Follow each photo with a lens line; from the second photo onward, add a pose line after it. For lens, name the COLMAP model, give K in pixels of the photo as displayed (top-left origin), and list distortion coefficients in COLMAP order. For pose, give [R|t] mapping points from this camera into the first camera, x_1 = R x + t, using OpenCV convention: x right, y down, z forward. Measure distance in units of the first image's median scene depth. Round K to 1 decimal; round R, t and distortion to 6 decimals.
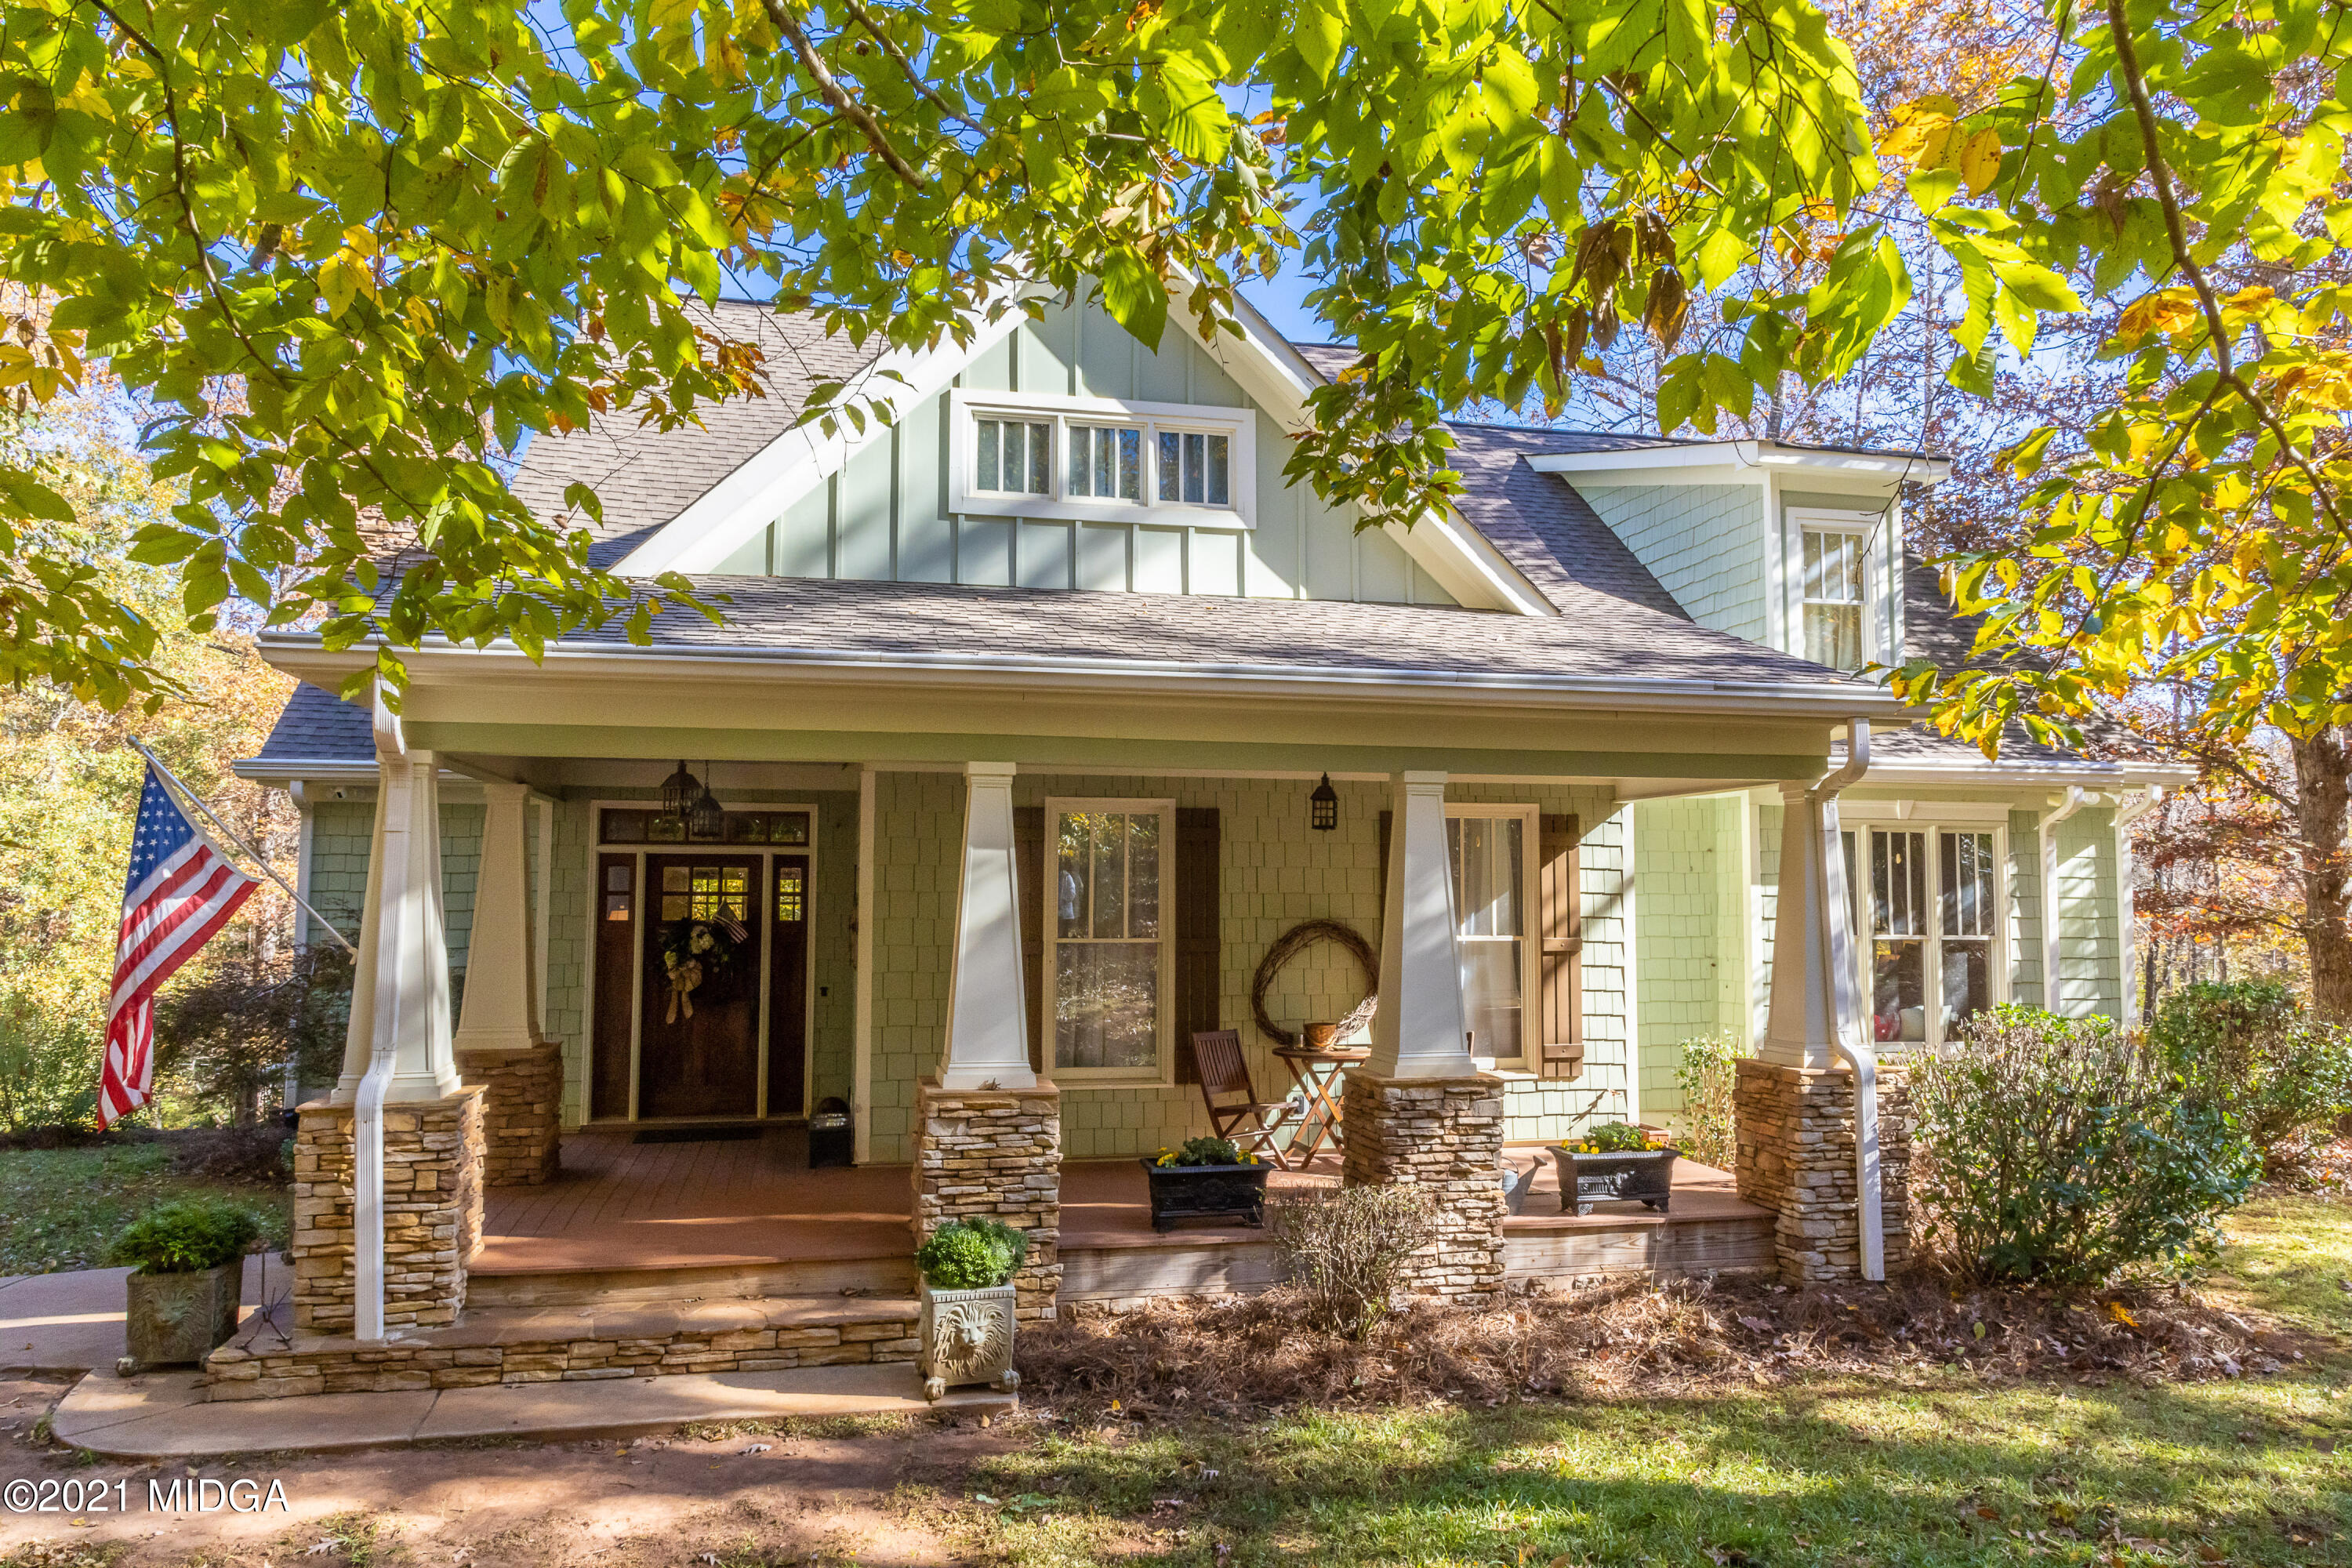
lens RADIAL K [[1593.6, 0, 1177.1], [0, 1593.6, 786.2], [0, 0, 1]] dist [0.003158, 0.000770]
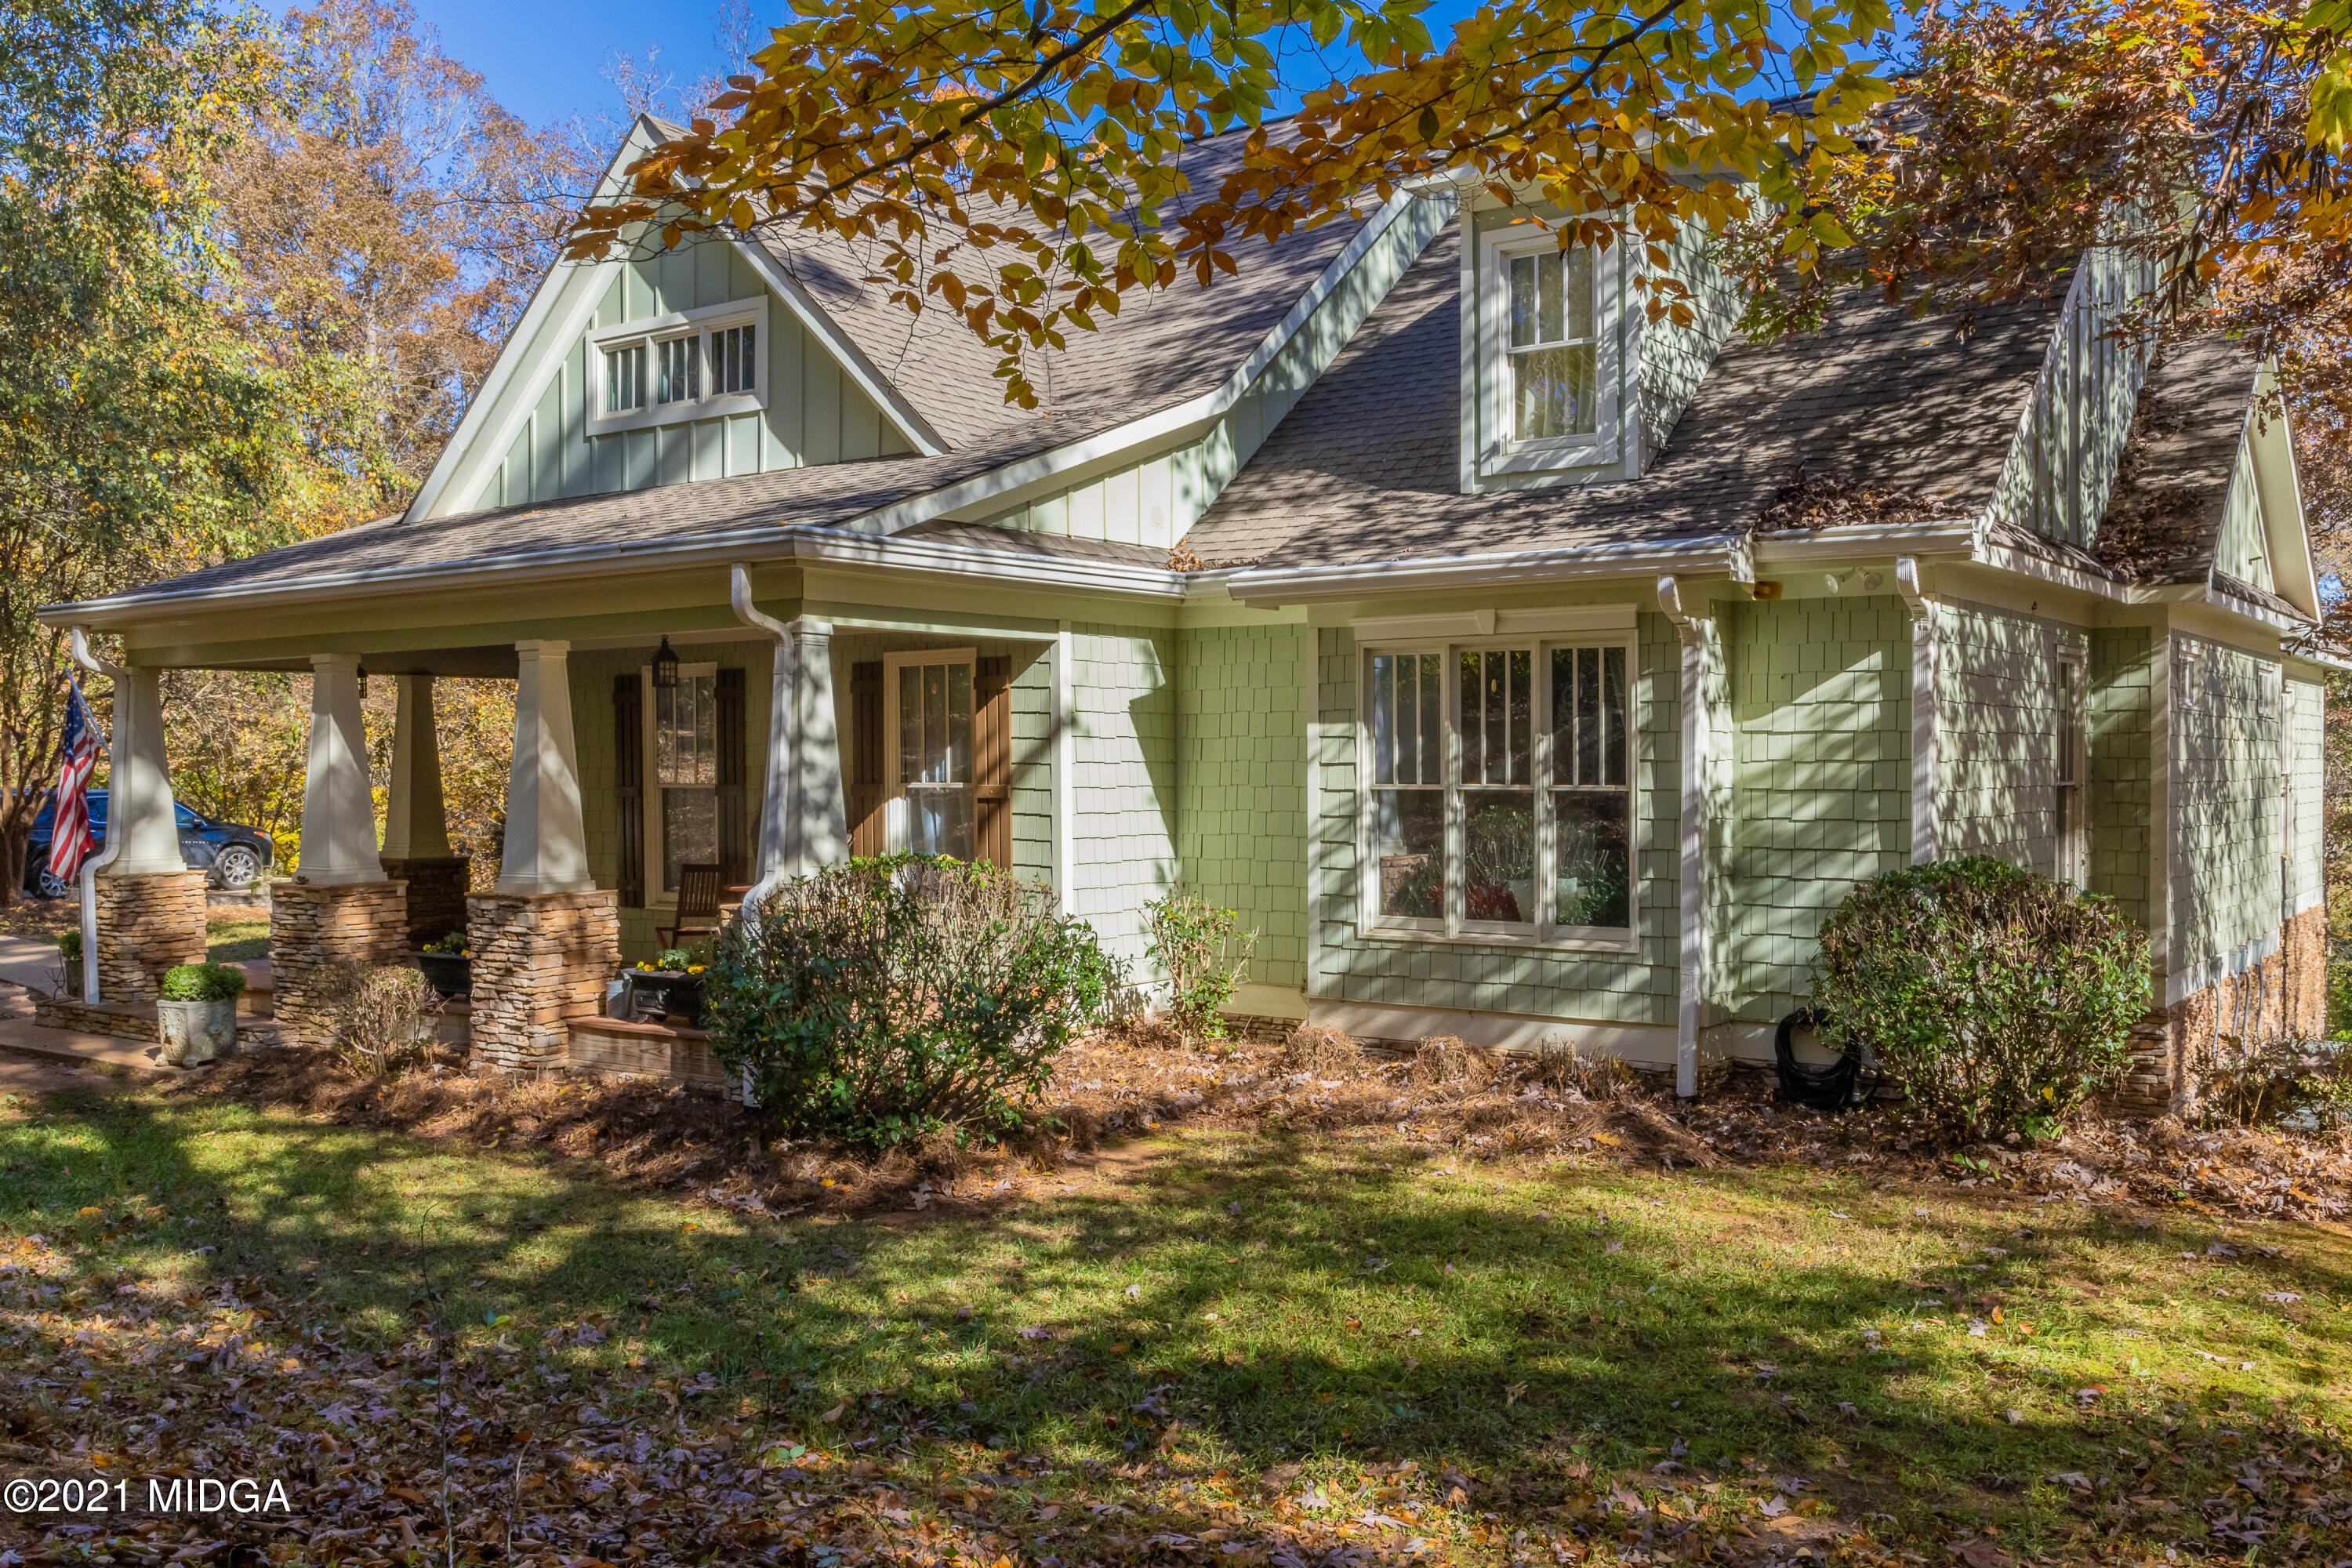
lens RADIAL K [[2022.6, 0, 1177.6], [0, 2022.6, 781.0], [0, 0, 1]] dist [0.008846, 0.001667]
pose [[0.670374, 0.000758, -0.742023, 1.253425], [0.062632, 0.996373, 0.057602, 0.029591], [0.739376, -0.085089, 0.667895, 0.263451]]
